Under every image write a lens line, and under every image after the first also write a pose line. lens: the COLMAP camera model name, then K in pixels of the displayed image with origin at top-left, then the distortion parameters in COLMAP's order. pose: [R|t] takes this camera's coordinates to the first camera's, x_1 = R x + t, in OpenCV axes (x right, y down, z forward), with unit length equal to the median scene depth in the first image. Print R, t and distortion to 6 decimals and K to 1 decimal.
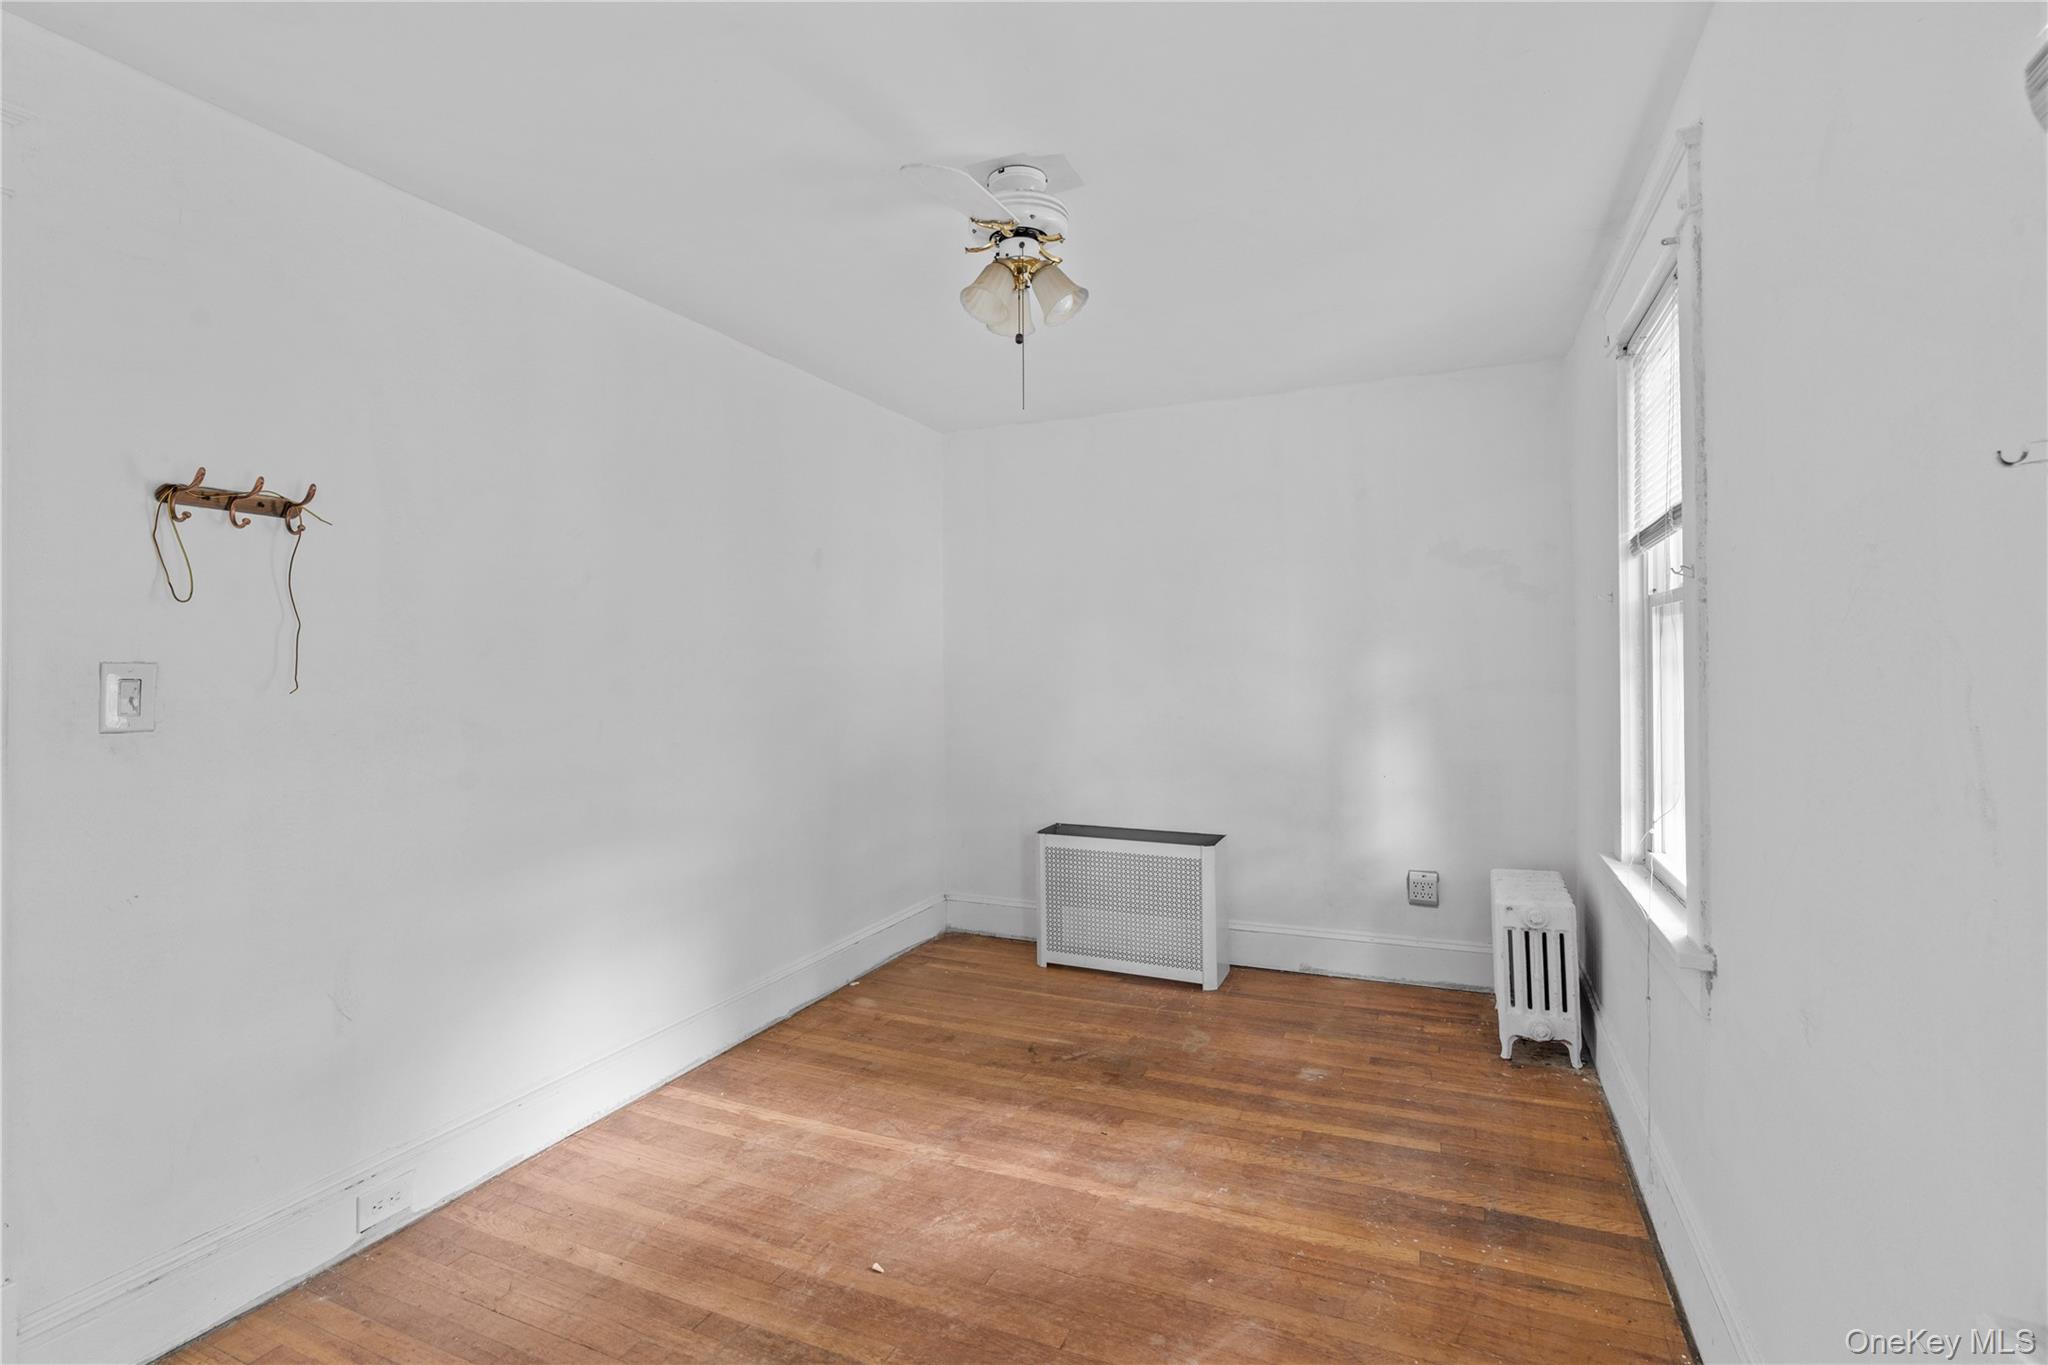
lens RADIAL K [[933.3, 0, 1018.1], [0, 933.3, 669.3], [0, 0, 1]] dist [-0.009747, 0.003417]
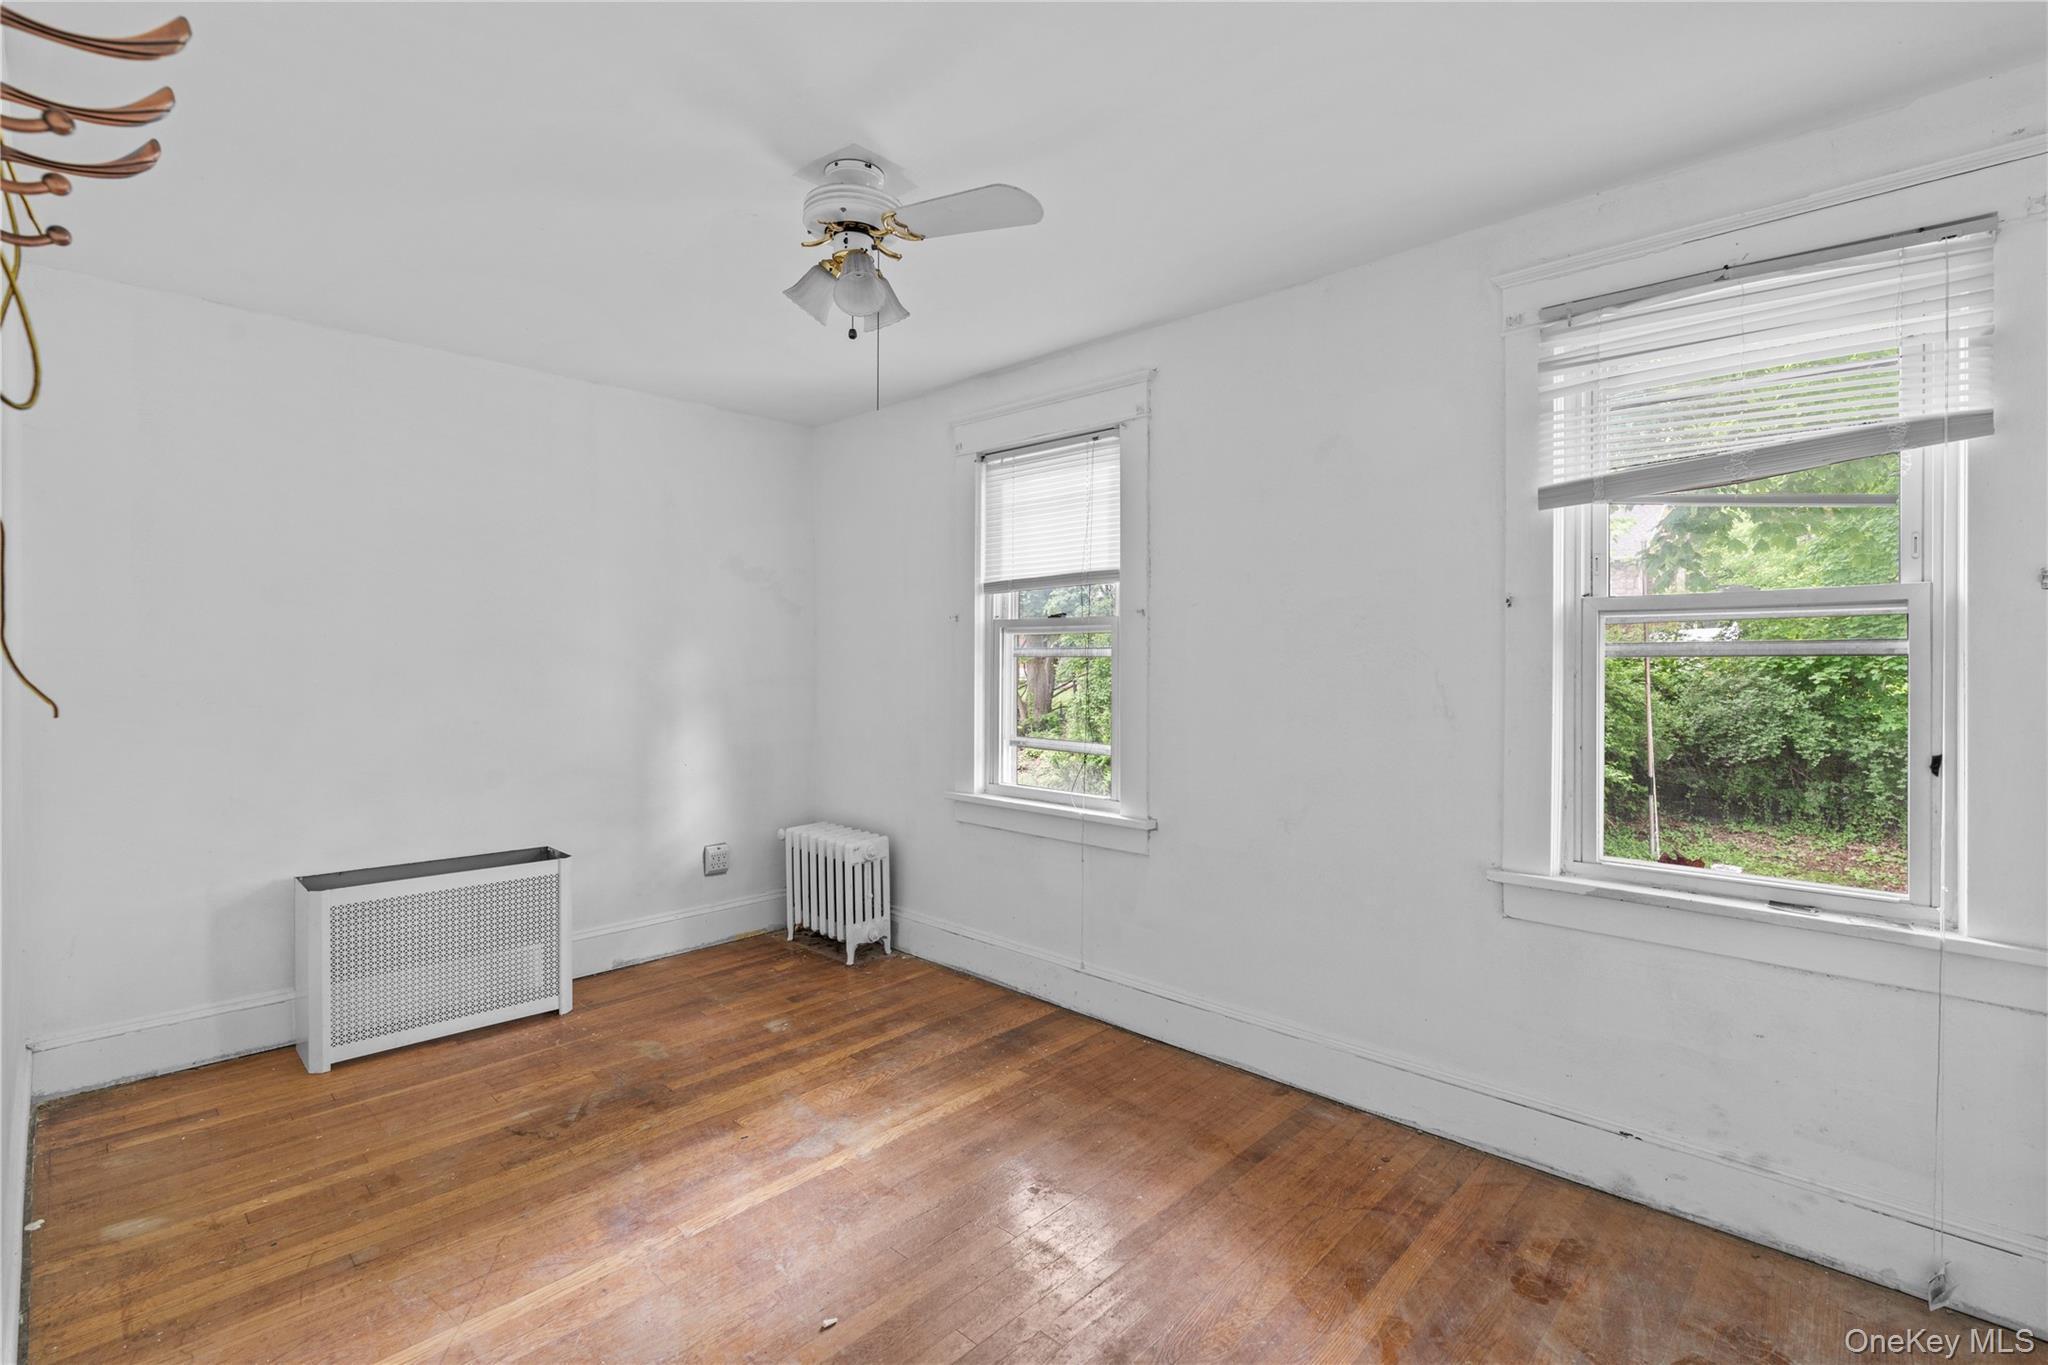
lens RADIAL K [[933.3, 0, 962.4], [0, 933.3, 690.6], [0, 0, 1]] dist [-0.009747, 0.003417]
pose [[0.371891, -0.017299, 0.928115, -0.578212], [-0.002941, 0.999799, 0.019813, 0.005530], [-0.928272, -0.010098, 0.371765, 0.339433]]
